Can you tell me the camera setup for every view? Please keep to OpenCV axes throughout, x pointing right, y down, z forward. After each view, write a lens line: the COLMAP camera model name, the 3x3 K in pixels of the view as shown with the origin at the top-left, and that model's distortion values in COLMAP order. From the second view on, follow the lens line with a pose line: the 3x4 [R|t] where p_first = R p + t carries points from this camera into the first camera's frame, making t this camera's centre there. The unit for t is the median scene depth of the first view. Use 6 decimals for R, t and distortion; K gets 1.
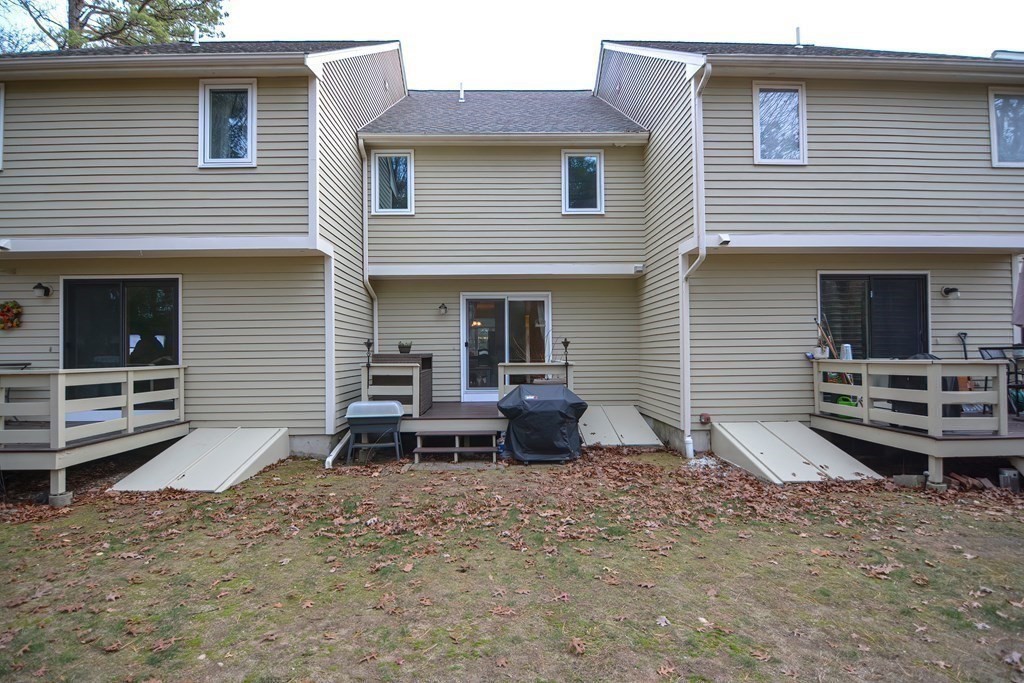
lens RADIAL K [[497.6, 0, 512.0], [0, 497.6, 341.5], [0, 0, 1]] dist [-0.000767, -0.017932]
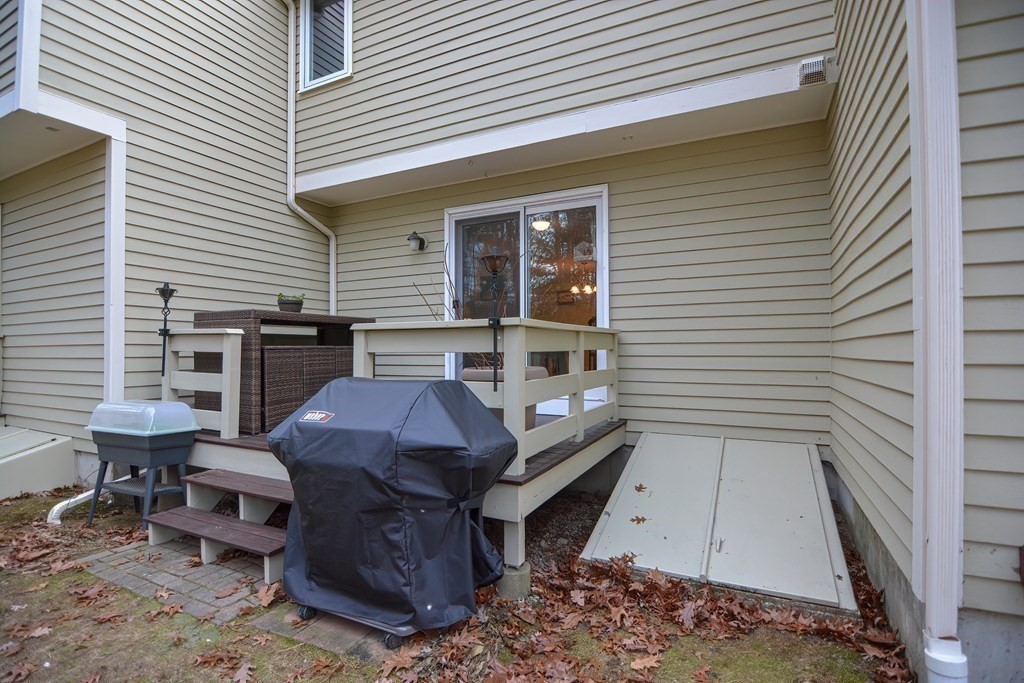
lens RADIAL K [[497.6, 0, 512.0], [0, 497.6, 341.5], [0, 0, 1]] dist [-0.000767, -0.017932]
pose [[0.882024, -0.002305, -0.471199, 0.278090], [0.006184, 0.999959, 0.006684, 0.055222], [0.471164, -0.008809, 0.882002, 0.696580]]
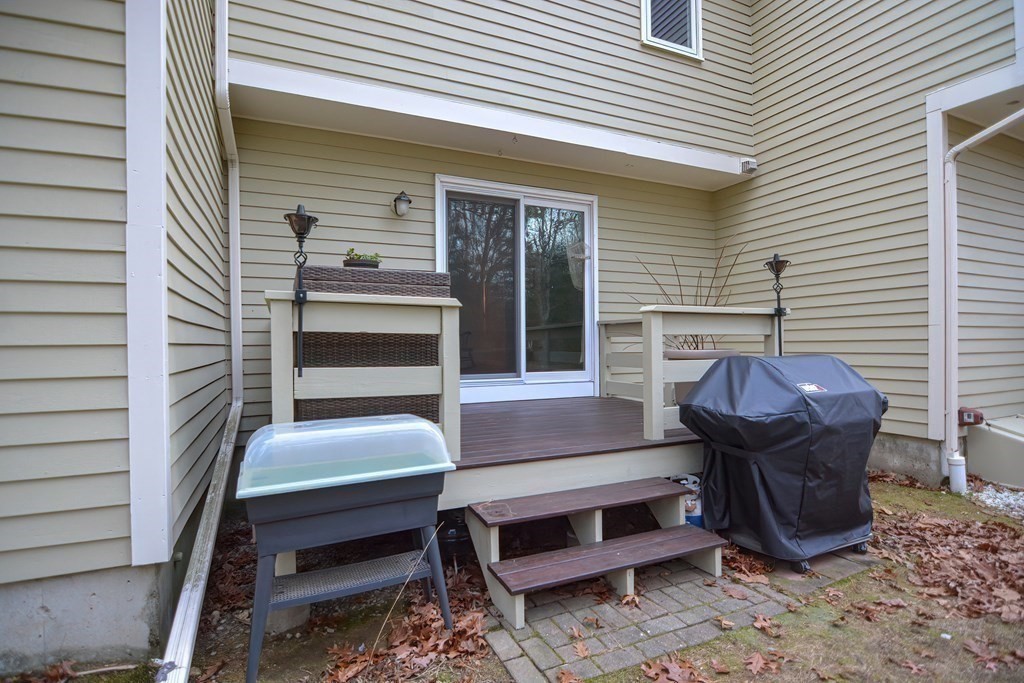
lens RADIAL K [[501.9, 0, 509.8], [0, 501.9, 343.8], [0, 0, 1]] dist [0.001182, -0.016930]
pose [[0.921765, 0.001116, 0.387746, -0.283983], [-0.008559, 0.999811, 0.017469, 0.067446], [-0.387653, -0.019421, 0.921601, 0.671376]]
